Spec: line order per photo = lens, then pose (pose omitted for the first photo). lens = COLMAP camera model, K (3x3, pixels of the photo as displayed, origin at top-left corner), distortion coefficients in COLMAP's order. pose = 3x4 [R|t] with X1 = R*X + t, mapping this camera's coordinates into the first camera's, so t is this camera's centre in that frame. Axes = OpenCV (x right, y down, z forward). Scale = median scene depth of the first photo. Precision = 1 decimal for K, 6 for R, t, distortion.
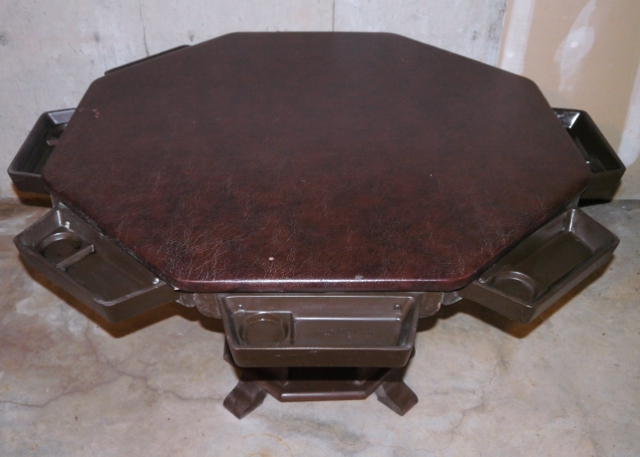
lens RADIAL K [[672.2, 0, 313.0], [0, 672.2, 214.3], [0, 0, 1]] dist [-0.013319, 0.000000]
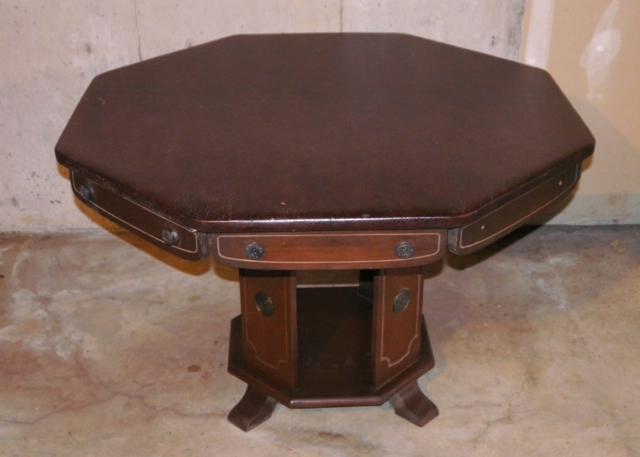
lens RADIAL K [[874.3, 0, 319.9], [0, 874.3, 228.4], [0, 0, 1]] dist [-0.026217, 0.000000]
pose [[0.999909, -0.013371, -0.002015, -0.001051], [0.013058, 0.993524, -0.112874, 0.160638], [0.003511, 0.112837, 0.993607, -0.223878]]
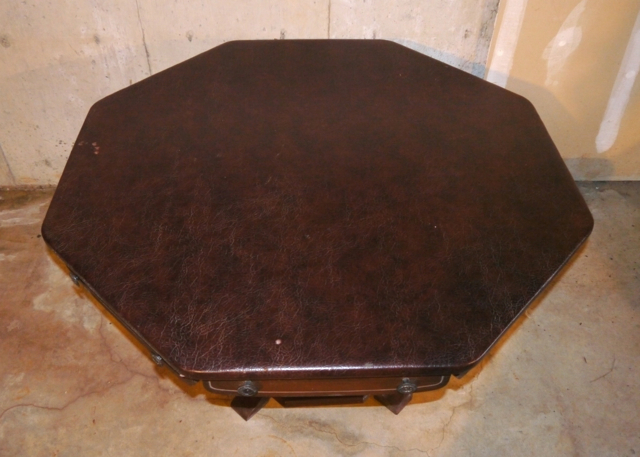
lens RADIAL K [[586.4, 0, 312.0], [0, 586.4, 207.2], [0, 0, 1]] dist [-0.028353, 0.000000]
pose [[0.999836, -0.009815, 0.015225, -0.014660], [0.007943, 0.992923, 0.118491, -0.141281], [-0.016280, -0.118350, 0.992838, 0.108673]]
